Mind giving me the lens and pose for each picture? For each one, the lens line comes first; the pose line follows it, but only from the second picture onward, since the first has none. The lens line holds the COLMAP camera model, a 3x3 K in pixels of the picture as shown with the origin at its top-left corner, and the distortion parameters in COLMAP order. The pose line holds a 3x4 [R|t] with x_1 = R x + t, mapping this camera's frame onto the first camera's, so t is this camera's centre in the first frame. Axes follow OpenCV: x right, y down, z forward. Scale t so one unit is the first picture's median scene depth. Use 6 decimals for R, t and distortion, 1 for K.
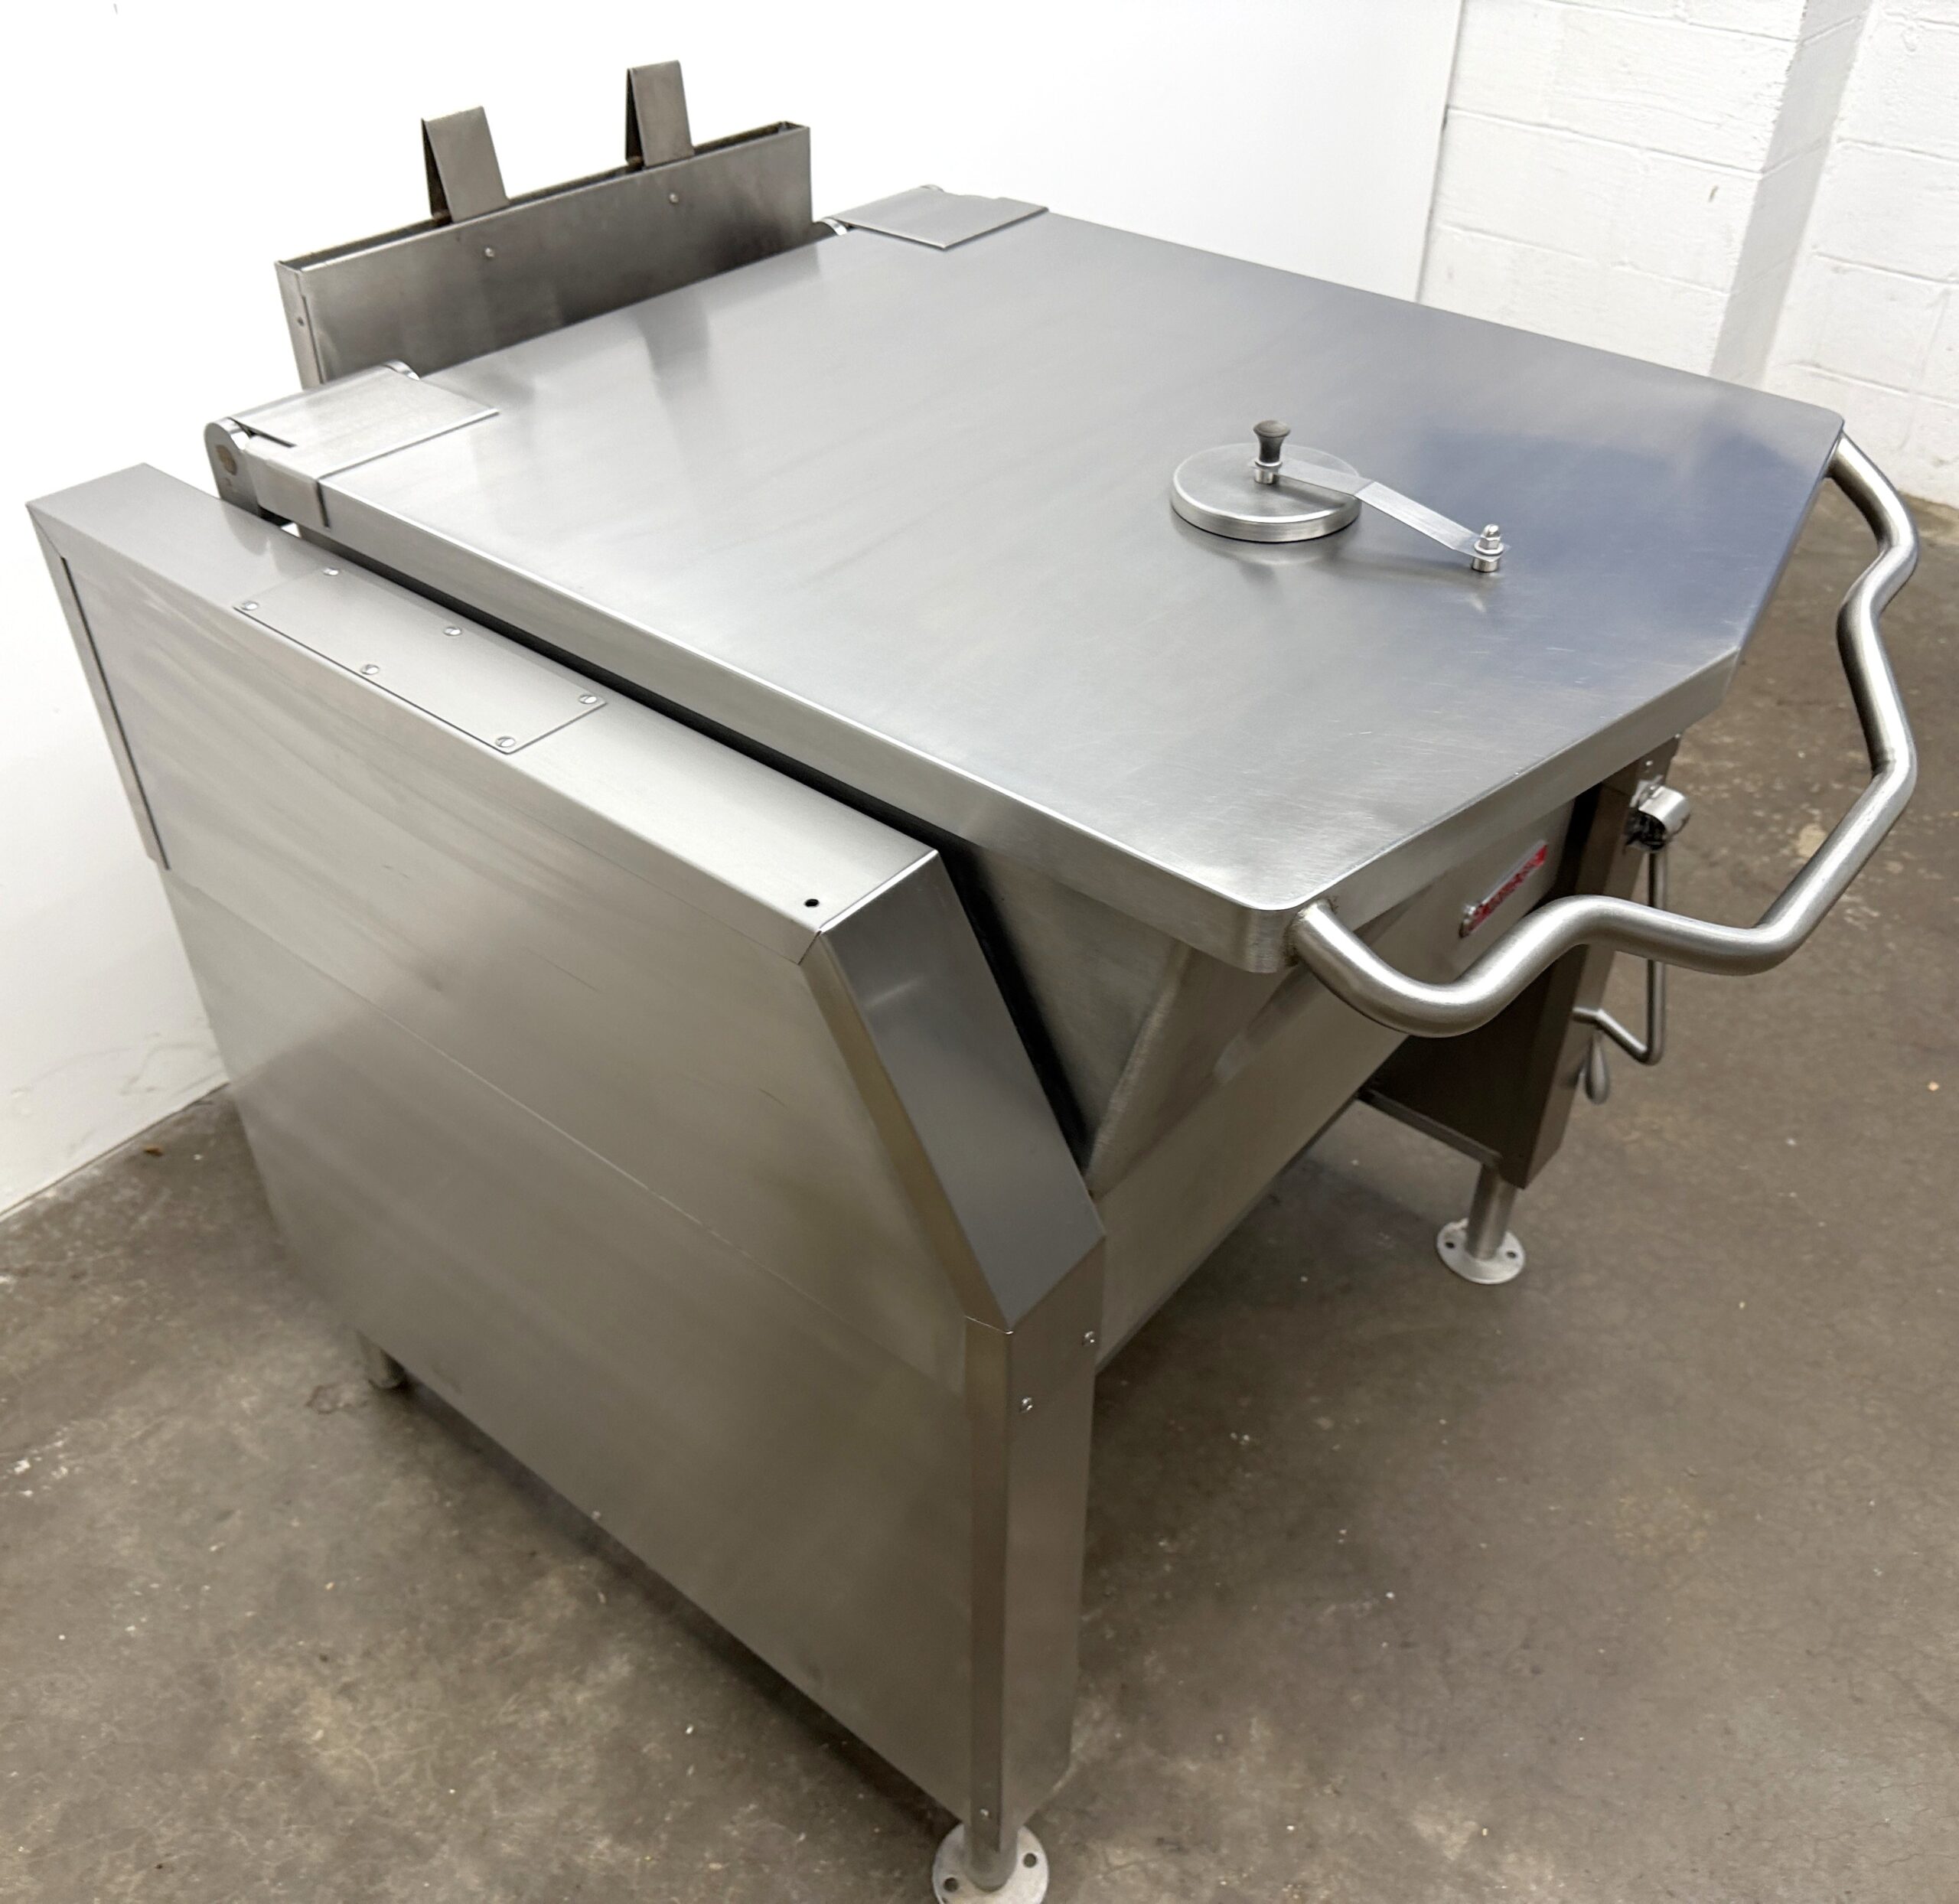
lens RADIAL K [[1813.7, 0, 1018.7], [0, 1813.7, 934.2], [0, 0, 1]] dist [-0.004356, 0.000000]
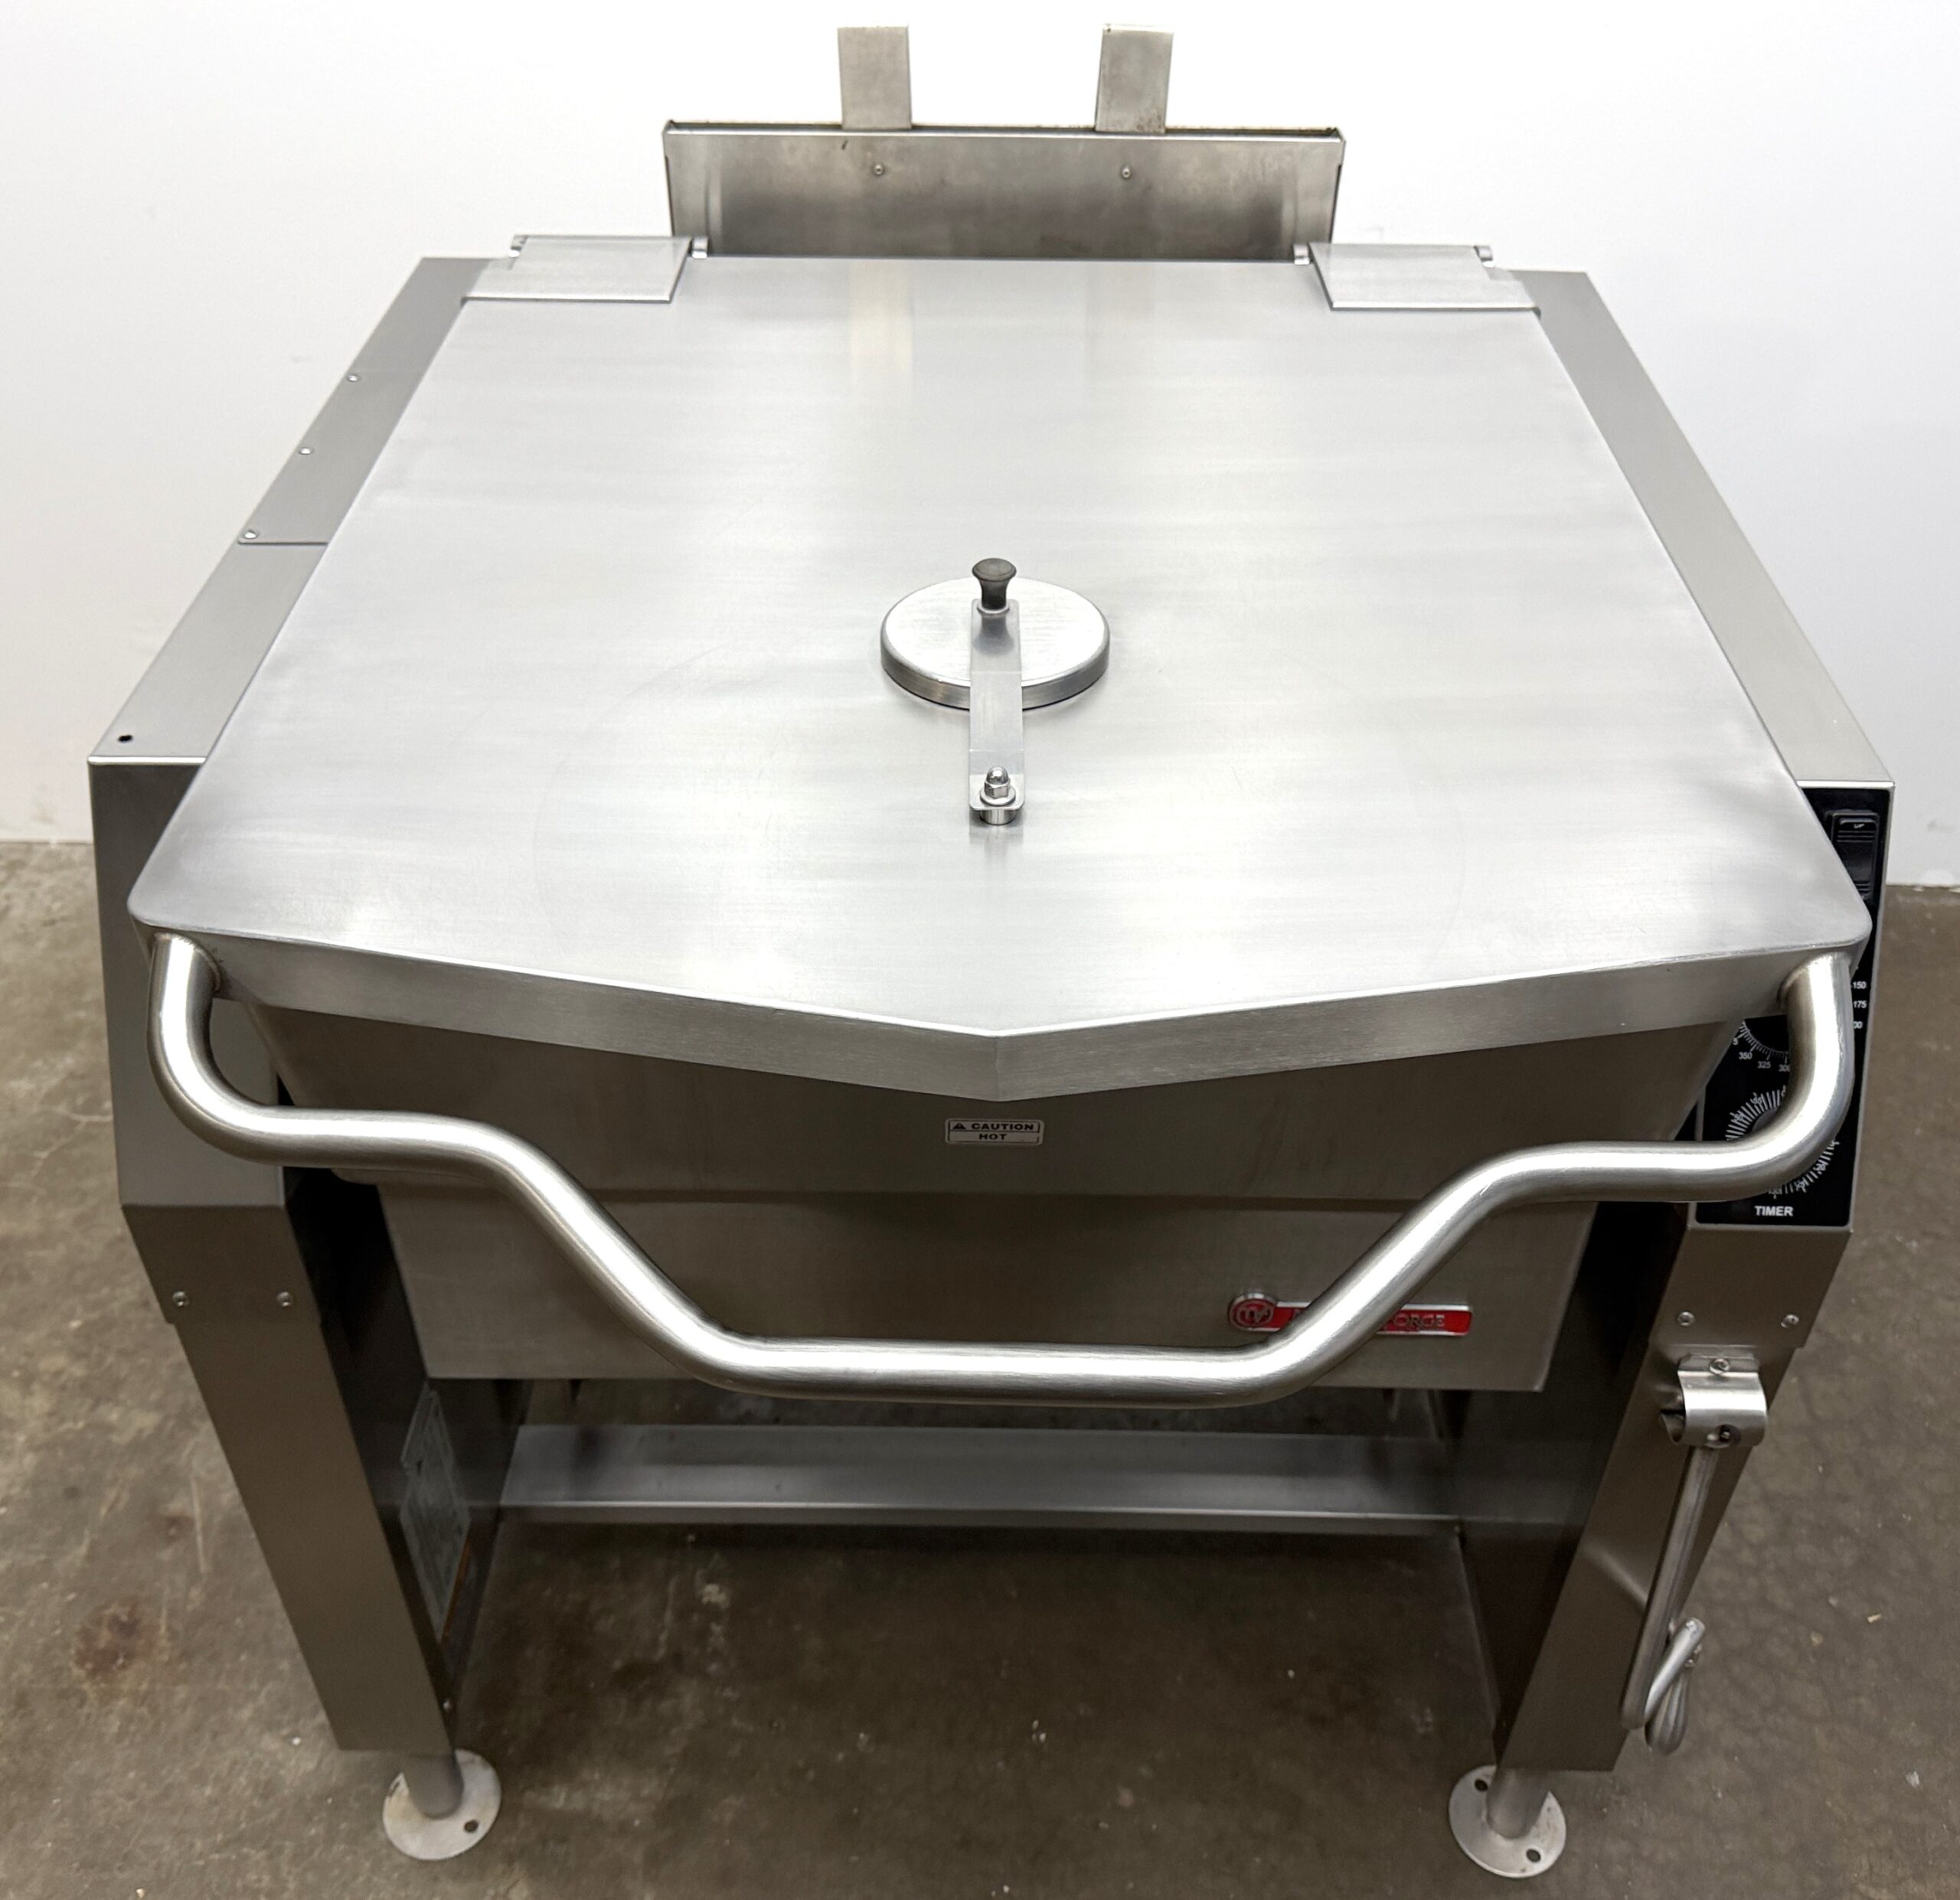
lens RADIAL K [[1917.8, 0, 979.9], [0, 1917.8, 988.7], [0, 0, 1]] dist [-0.003591, 0.000000]
pose [[0.613353, 0.497427, -0.613485, 0.542931], [-0.486306, 0.849901, 0.202916, -0.206714], [0.622338, 0.173882, 0.763191, 0.270727]]
